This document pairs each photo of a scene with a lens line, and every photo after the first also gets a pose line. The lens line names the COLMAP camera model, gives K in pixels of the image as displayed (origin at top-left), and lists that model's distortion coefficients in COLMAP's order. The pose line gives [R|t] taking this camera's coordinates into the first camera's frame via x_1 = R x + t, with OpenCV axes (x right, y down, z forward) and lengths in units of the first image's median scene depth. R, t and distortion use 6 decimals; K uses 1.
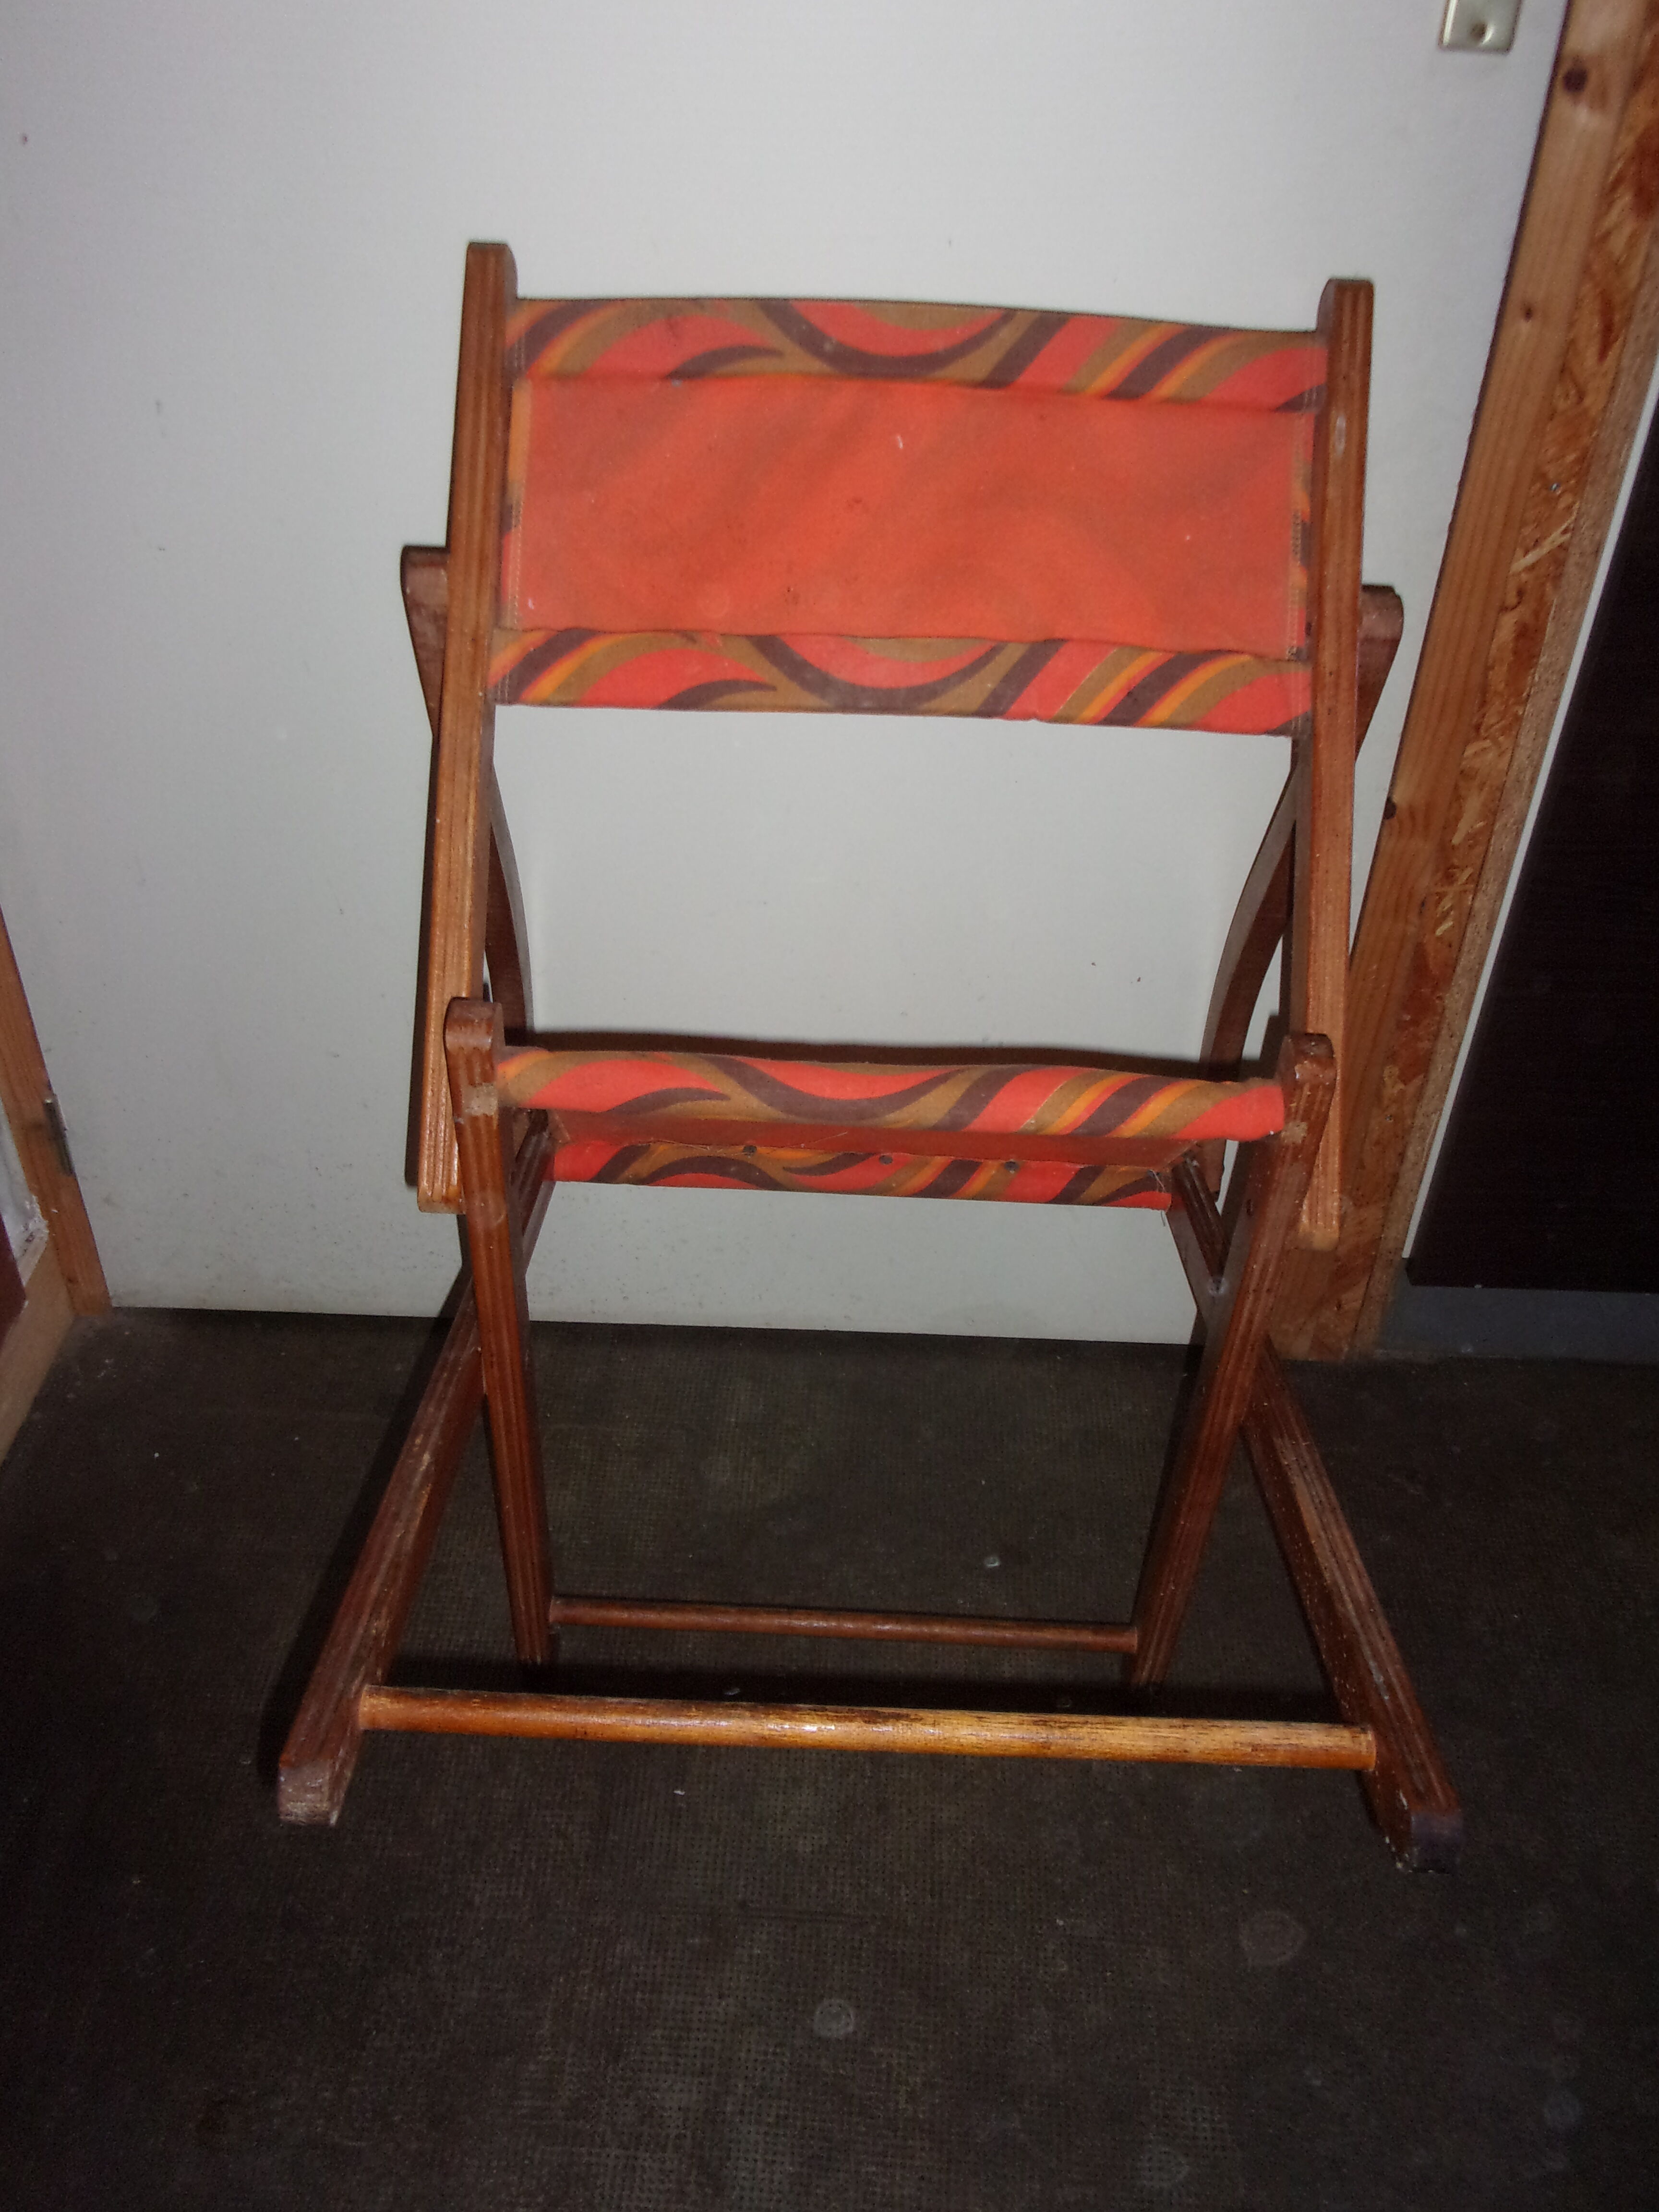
lens RADIAL K [[1992.8, 0, 829.5], [0, 1992.8, 1106.0], [0, 0, 1]] dist [0.006338, -0.011688]
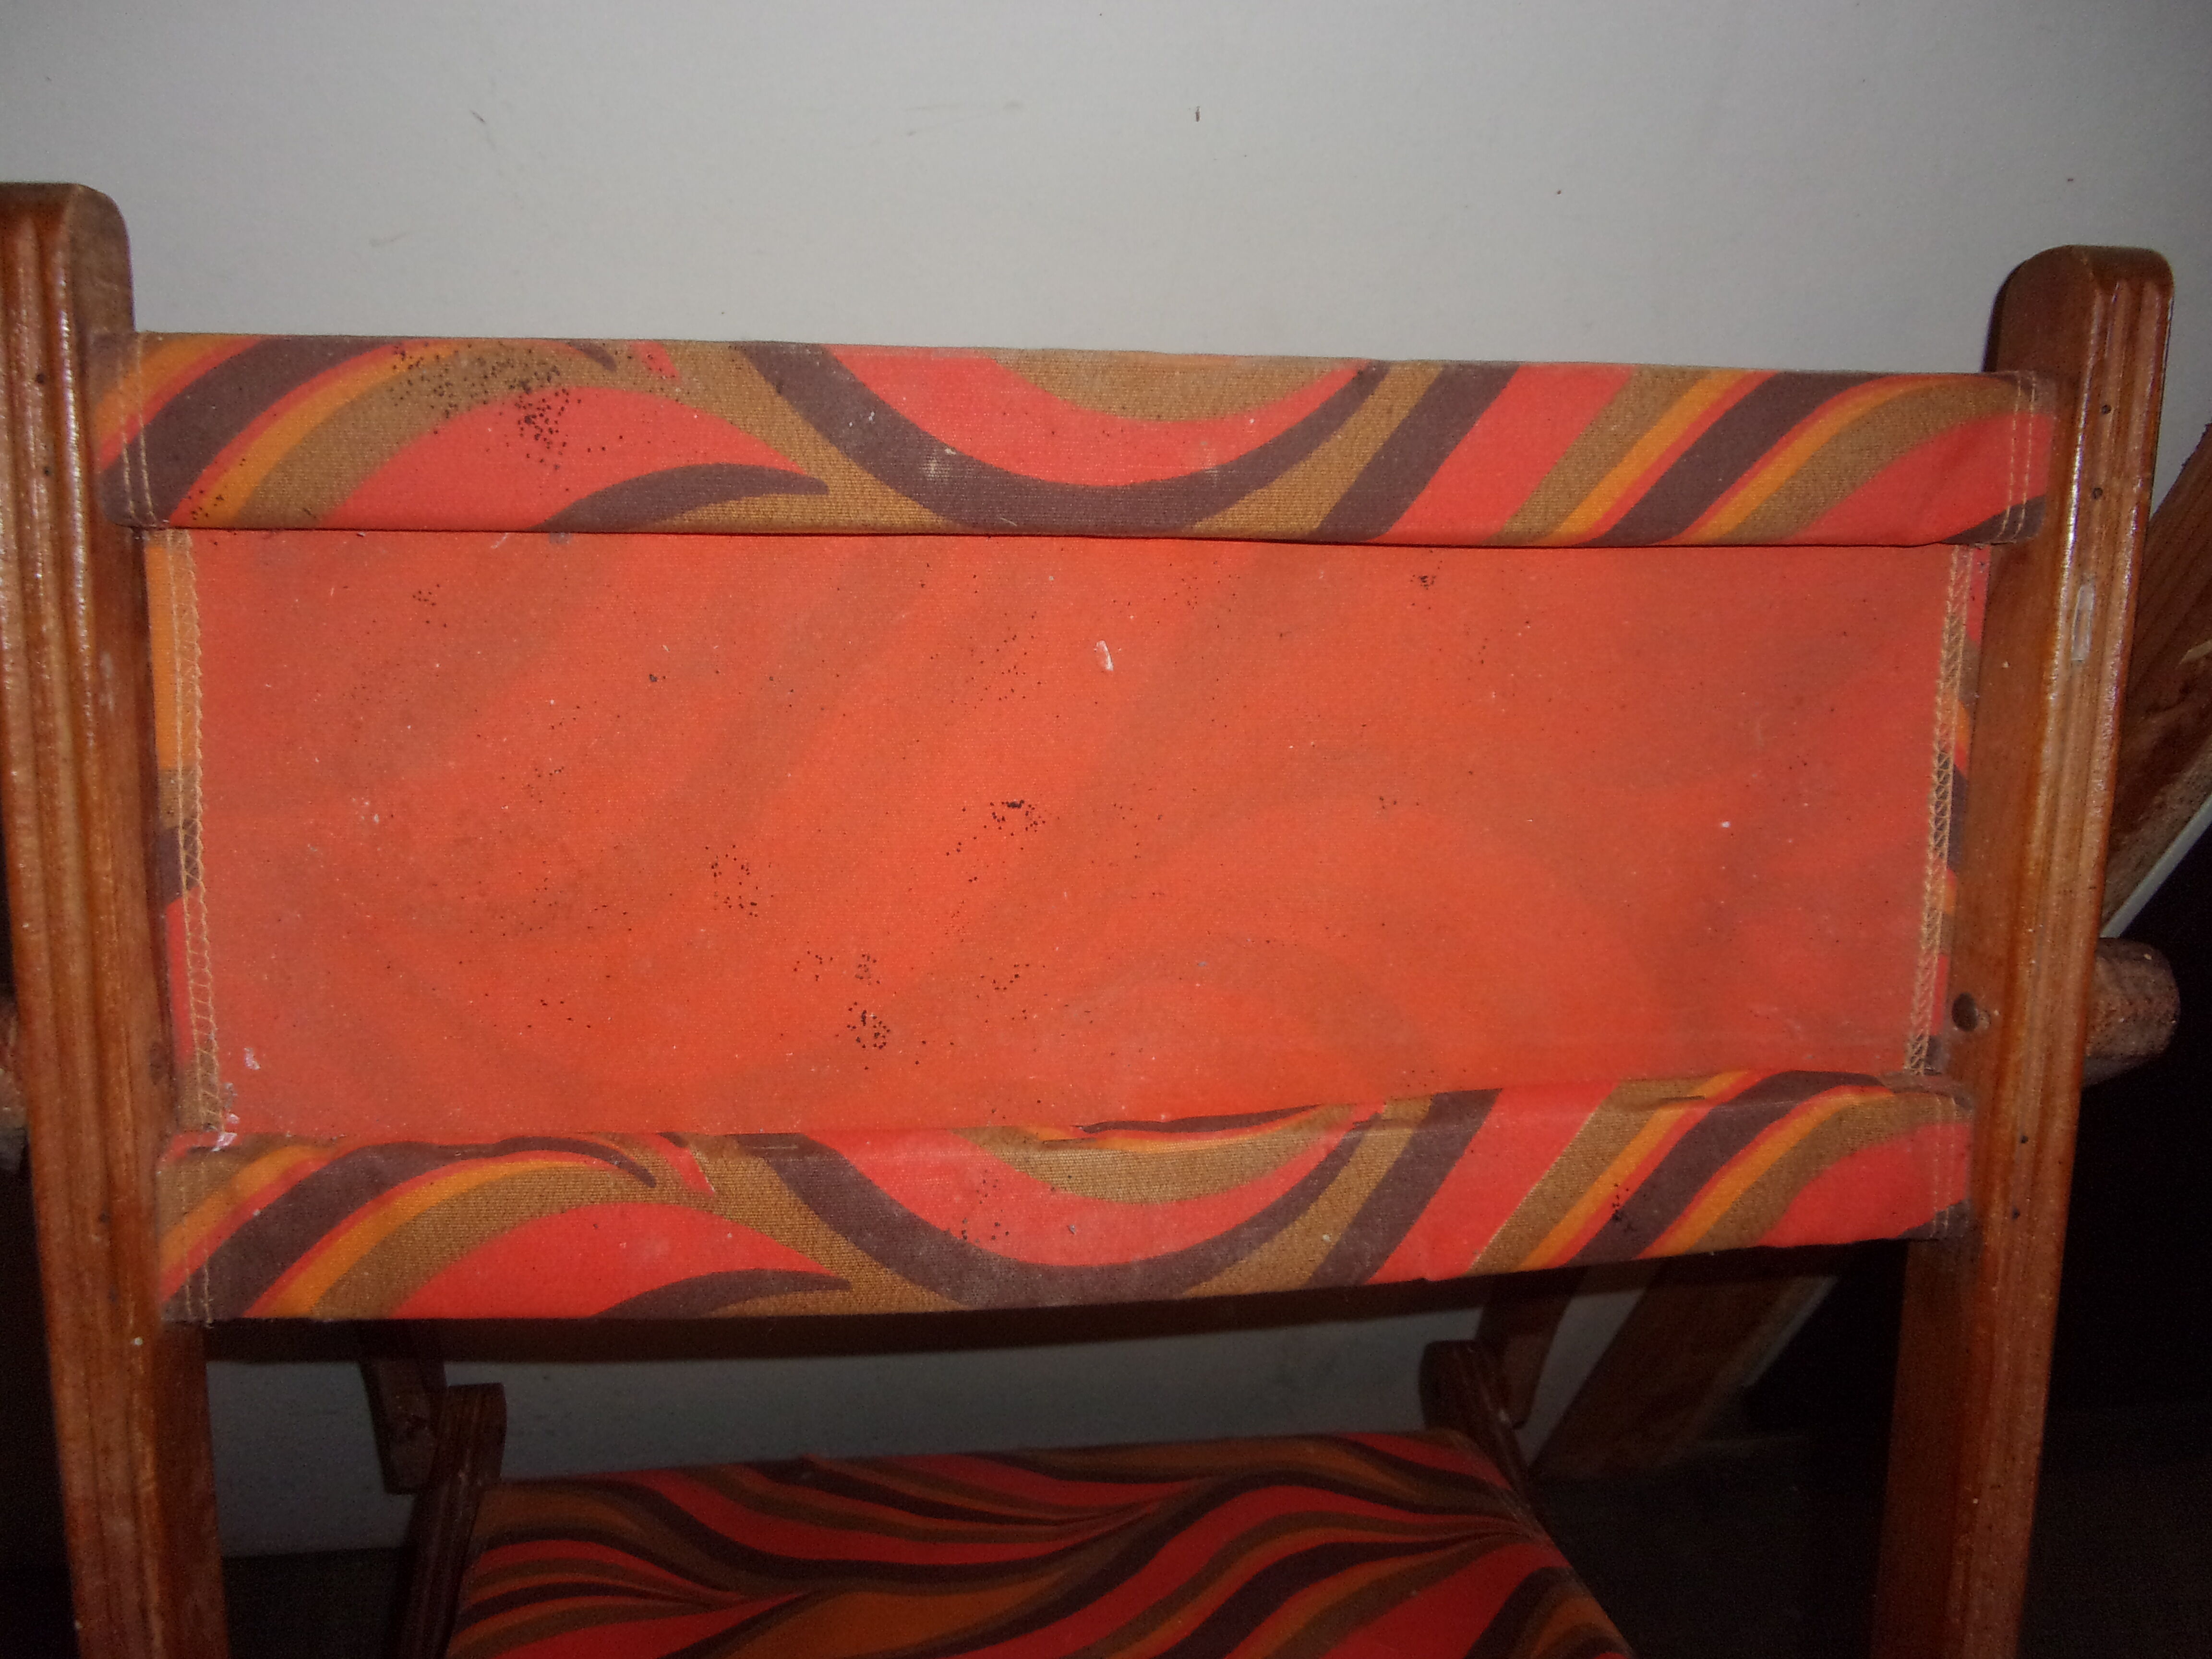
lens RADIAL K [[1992.8, 0, 1106.0], [0, 1992.8, 829.5], [0, 0, 1]] dist [0.006338, -0.011688]
pose [[0.990493, -0.051056, 0.127740, -0.021476], [0.019628, 0.971528, 0.236110, -0.402055], [-0.136158, -0.231358, 0.963294, 0.585375]]
